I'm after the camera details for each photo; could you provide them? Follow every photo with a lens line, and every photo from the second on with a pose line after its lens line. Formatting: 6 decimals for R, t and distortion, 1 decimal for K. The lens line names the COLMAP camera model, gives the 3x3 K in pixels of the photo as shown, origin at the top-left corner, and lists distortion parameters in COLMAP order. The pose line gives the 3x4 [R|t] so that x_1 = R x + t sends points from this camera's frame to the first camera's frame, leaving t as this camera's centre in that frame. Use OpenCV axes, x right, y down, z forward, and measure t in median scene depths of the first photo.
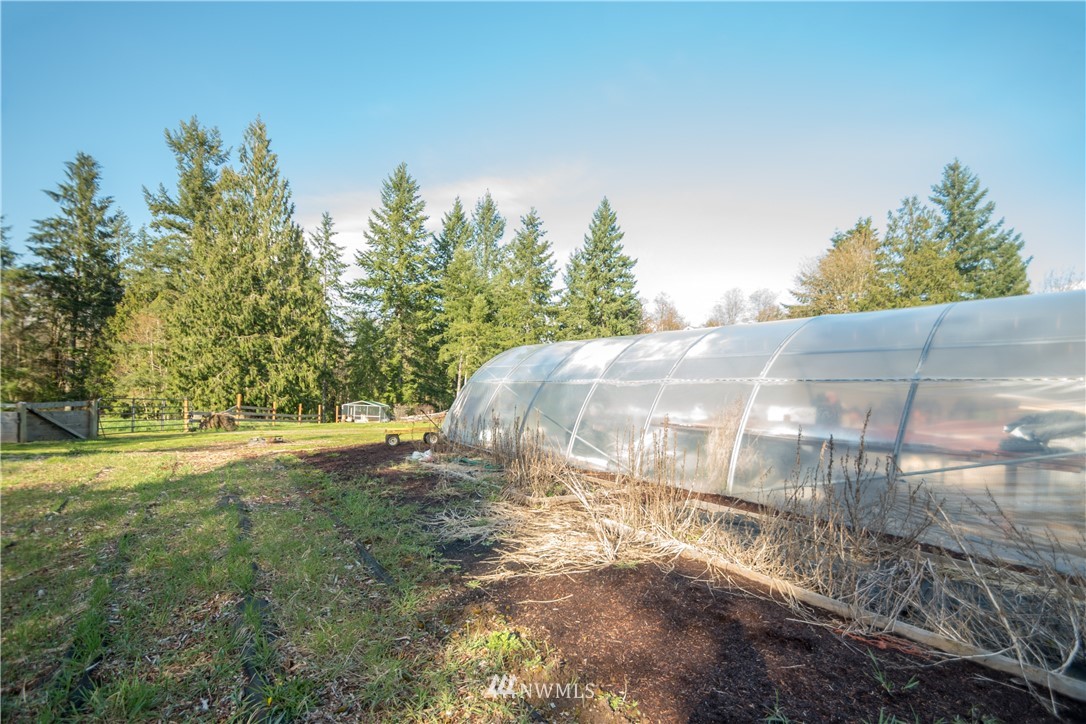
lens RADIAL K [[470.9, 0, 544.1], [0, 470.9, 392.1], [0, 0, 1]] dist [-0.000925, -0.012979]
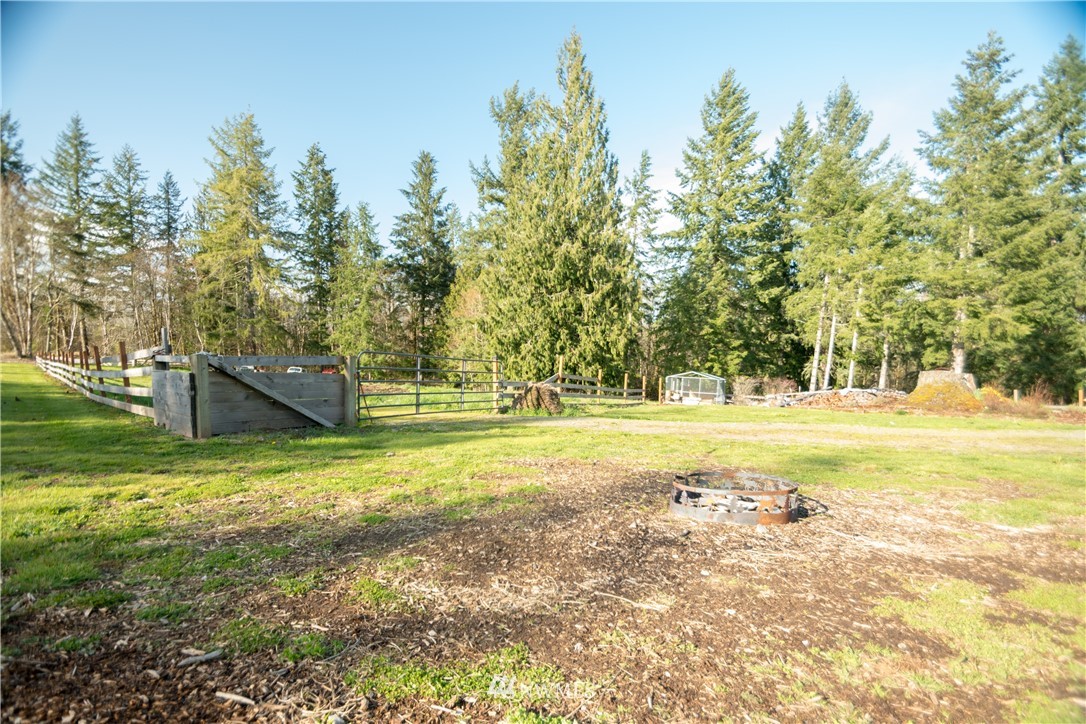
lens RADIAL K [[470.9, 0, 544.1], [0, 470.9, 392.1], [0, 0, 1]] dist [-0.000925, -0.012979]
pose [[0.844861, 0.033302, -0.533949, -0.175393], [-0.004907, 0.998501, 0.054512, 0.010732], [0.534964, -0.043435, 0.843758, 0.237232]]
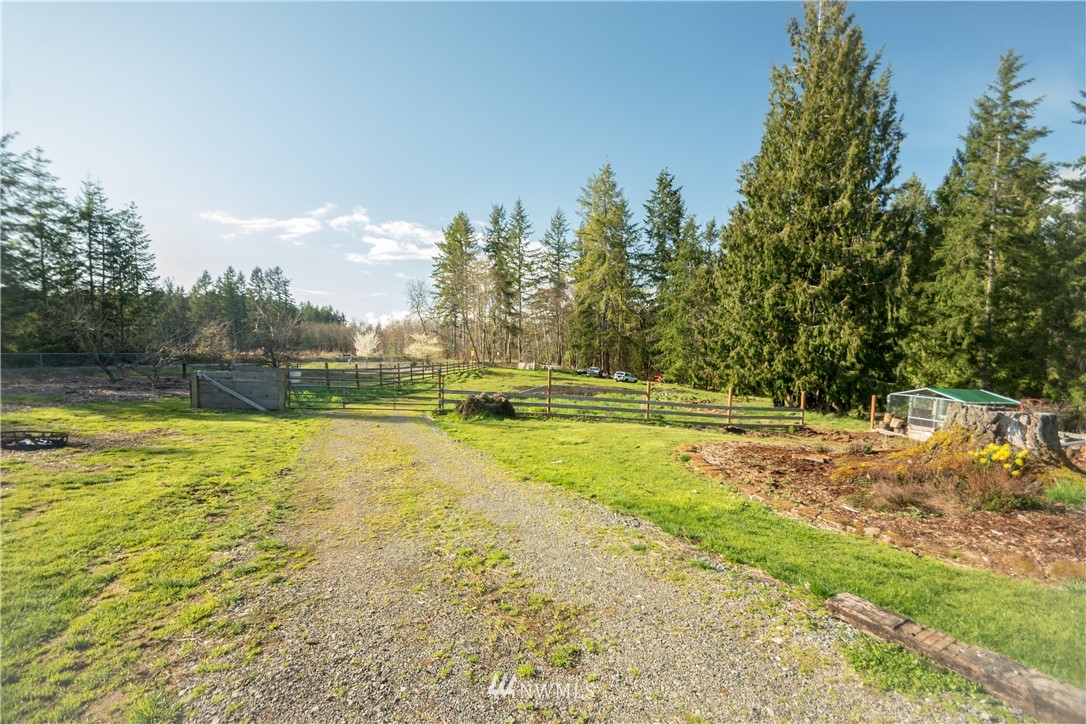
lens RADIAL K [[470.9, 0, 544.1], [0, 470.9, 392.1], [0, 0, 1]] dist [-0.000925, -0.012979]
pose [[0.137896, 0.059489, -0.988659, 0.031090], [-0.013972, 0.998212, 0.058115, -0.001035], [0.990348, 0.005800, 0.138480, 0.511269]]
